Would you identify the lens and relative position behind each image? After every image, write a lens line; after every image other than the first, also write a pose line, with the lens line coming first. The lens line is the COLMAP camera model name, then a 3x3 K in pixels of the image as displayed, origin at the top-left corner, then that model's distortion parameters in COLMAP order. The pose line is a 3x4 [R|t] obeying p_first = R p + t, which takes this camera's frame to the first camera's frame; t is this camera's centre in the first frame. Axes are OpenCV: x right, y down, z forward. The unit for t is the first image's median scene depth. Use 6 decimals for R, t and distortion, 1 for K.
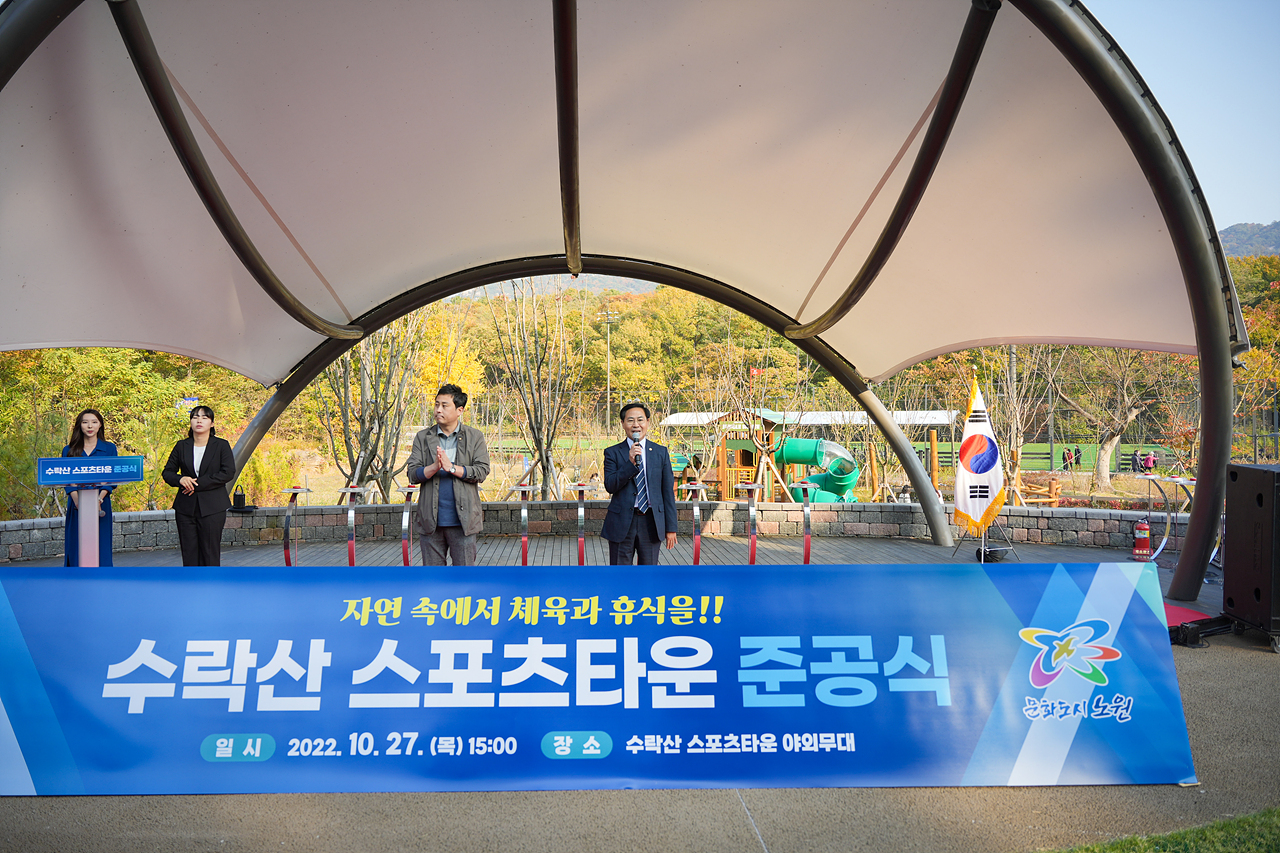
lens RADIAL K [[920.4, 0, 640.0], [0, 920.4, 426.5], [0, 0, 1]] dist [-0.011603, 0.000671]
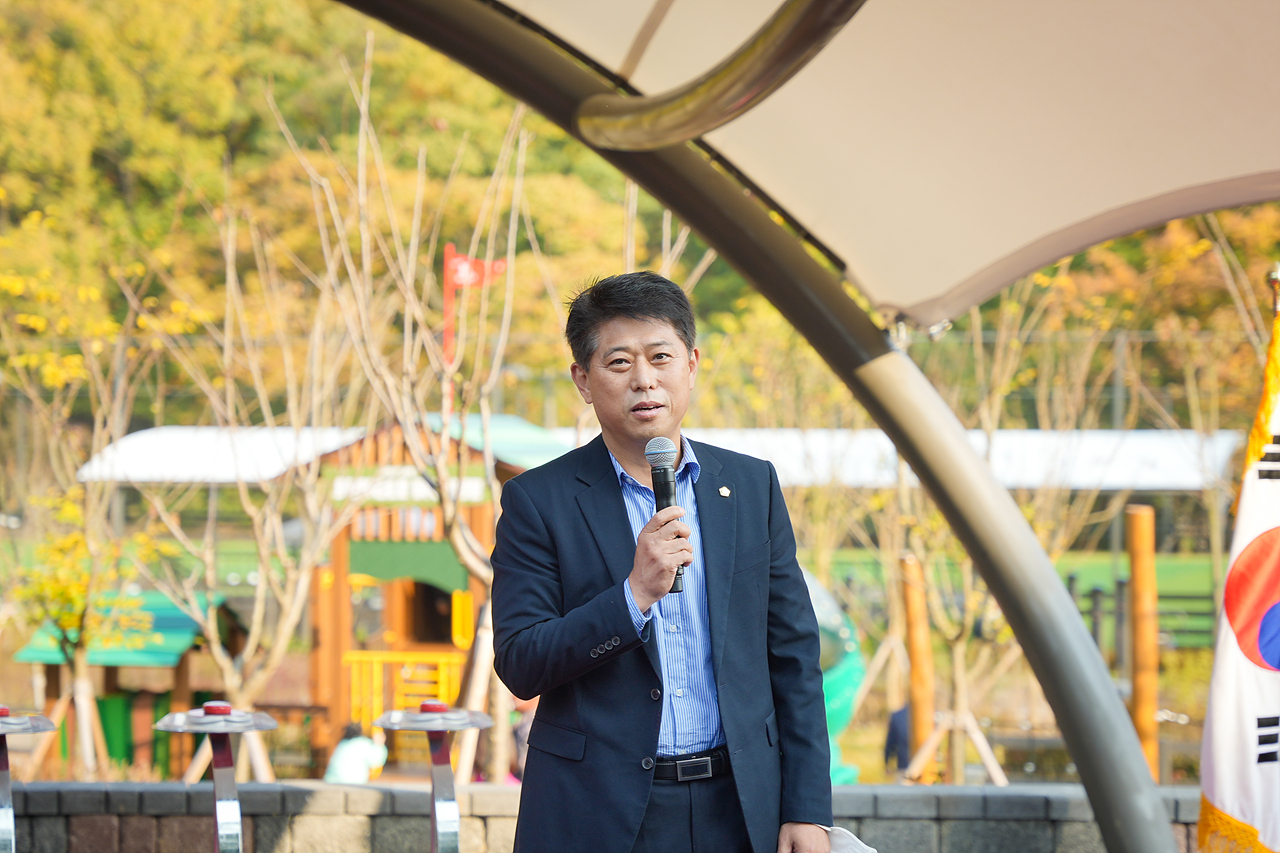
lens RADIAL K [[3700.5, 0, 636.3], [0, 3700.5, 459.7], [0, 0, 1]] dist [0.012830, 0.299690]
pose [[0.985466, 0.010316, 0.169561, -0.002354], [-0.009020, 0.999924, -0.008413, 0.000577], [-0.169634, 0.006761, 0.985484, -0.033264]]
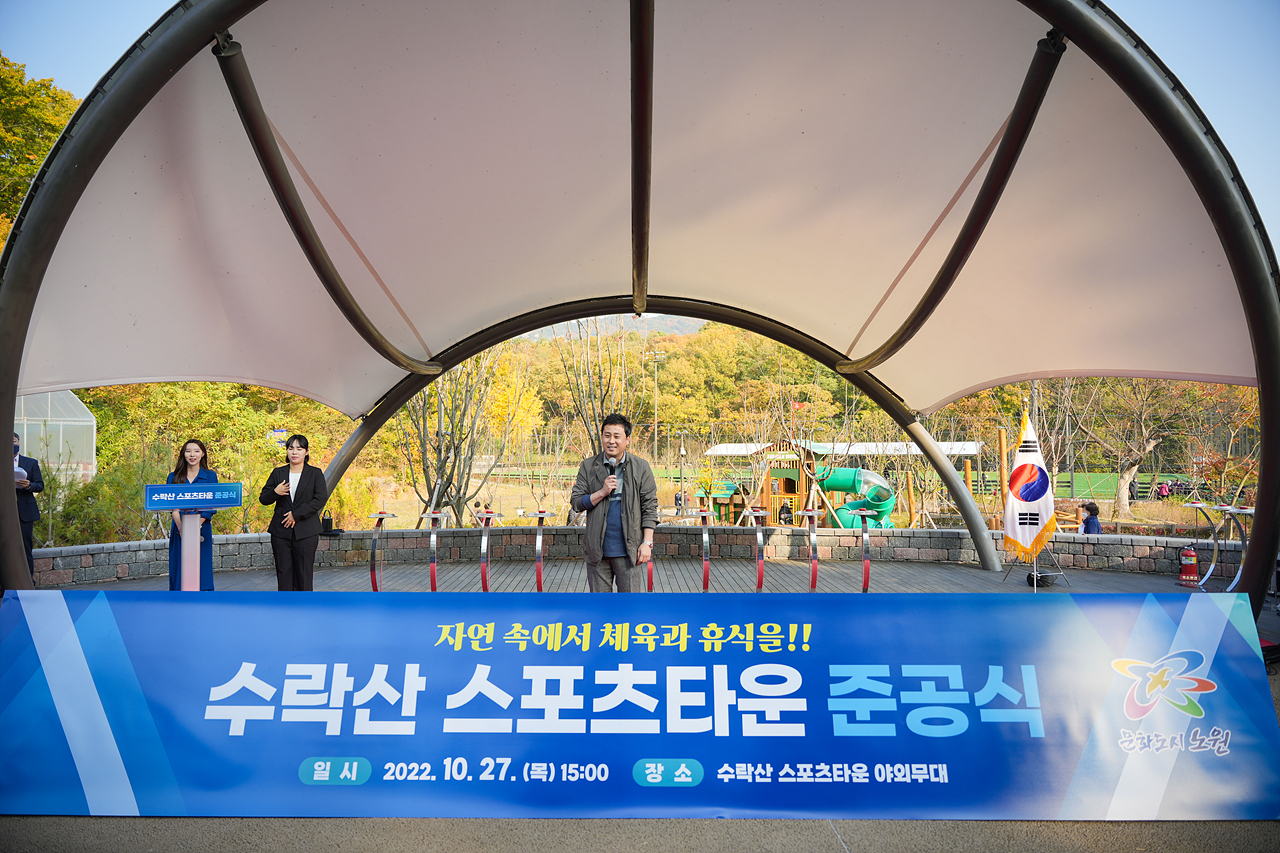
lens RADIAL K [[841.3, 0, 653.7], [0, 841.3, 433.6], [0, 0, 1]] dist [-0.009423, -0.001461]
pose [[0.999394, 0.000111, -0.034810, -0.030841], [-0.001053, 0.999634, -0.027022, 0.000729], [0.034795, 0.027042, 0.999029, 0.042864]]
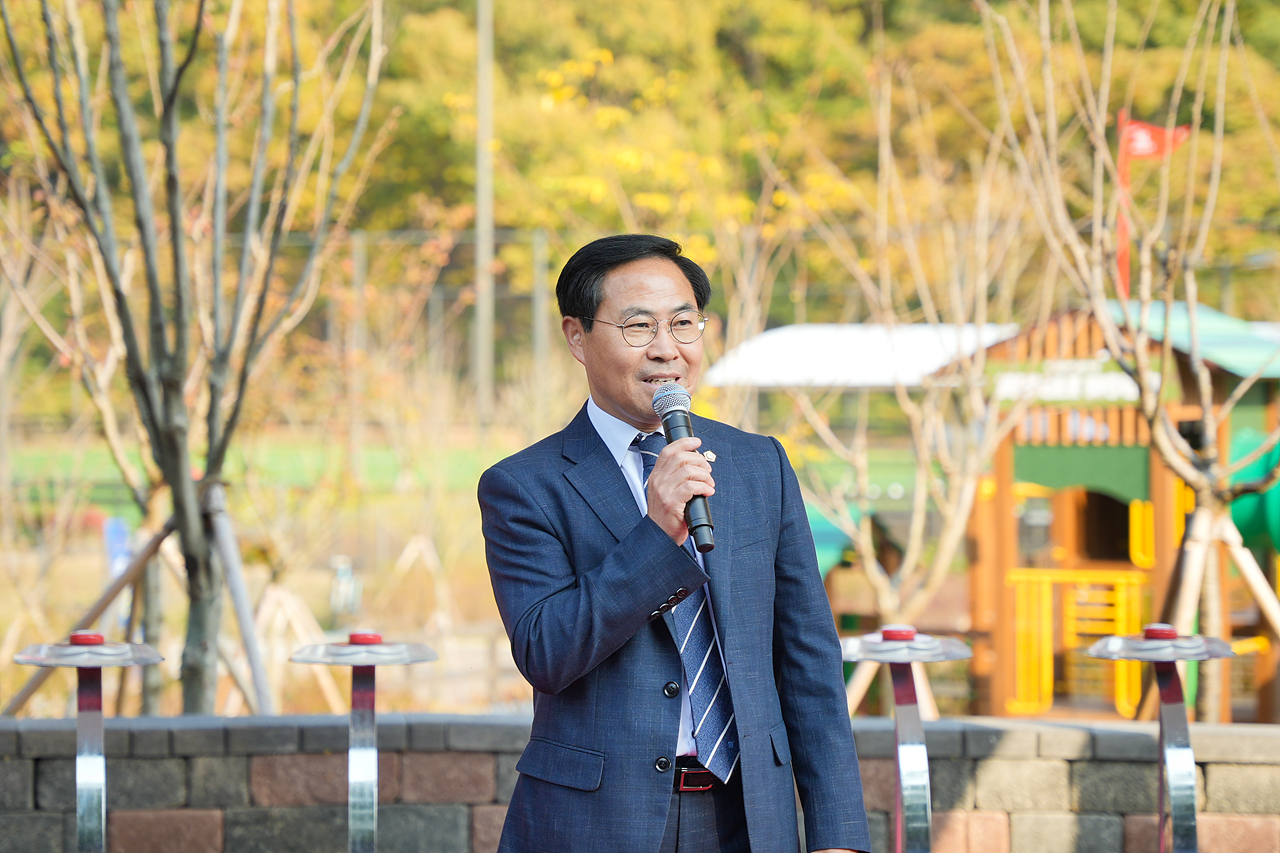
lens RADIAL K [[4008.0, 0, 640.0], [0, 4008.0, 426.5], [0, 0, 1]] dist [-0.019159, 1.048972]
pose [[0.999980, 0.003358, 0.005336, -0.007271], [-0.003401, 0.999962, 0.008025, 0.008834], [-0.005308, -0.008043, 0.999954, 0.103317]]
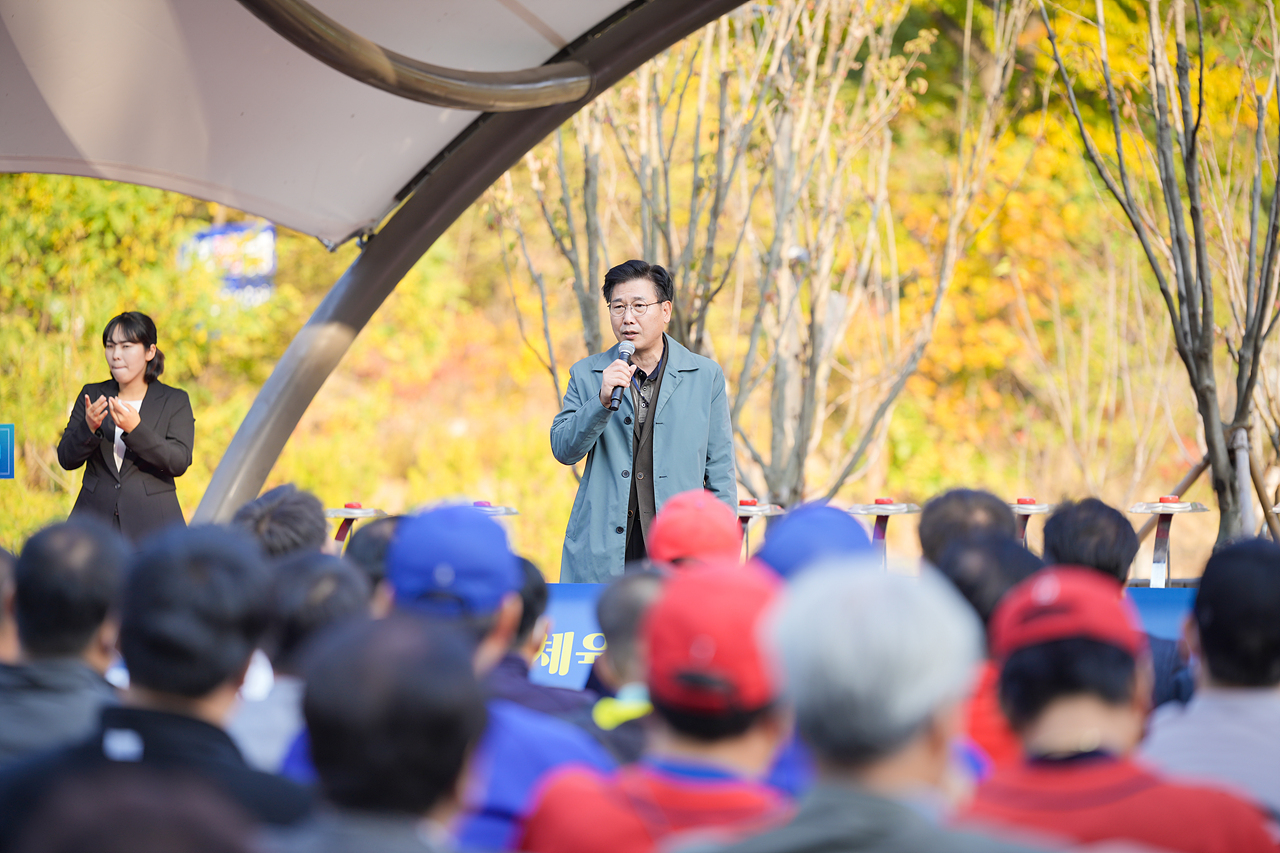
lens RADIAL K [[5640.5, 0, 640.0], [0, 5640.5, 426.5], [0, 0, 1]] dist [-0.015457, -0.147450]
pose [[0.922531, -0.006785, -0.385863, 0.863027], [0.013572, 0.999797, 0.014867, -0.006178], [0.385684, -0.018952, 0.922436, -1.534730]]
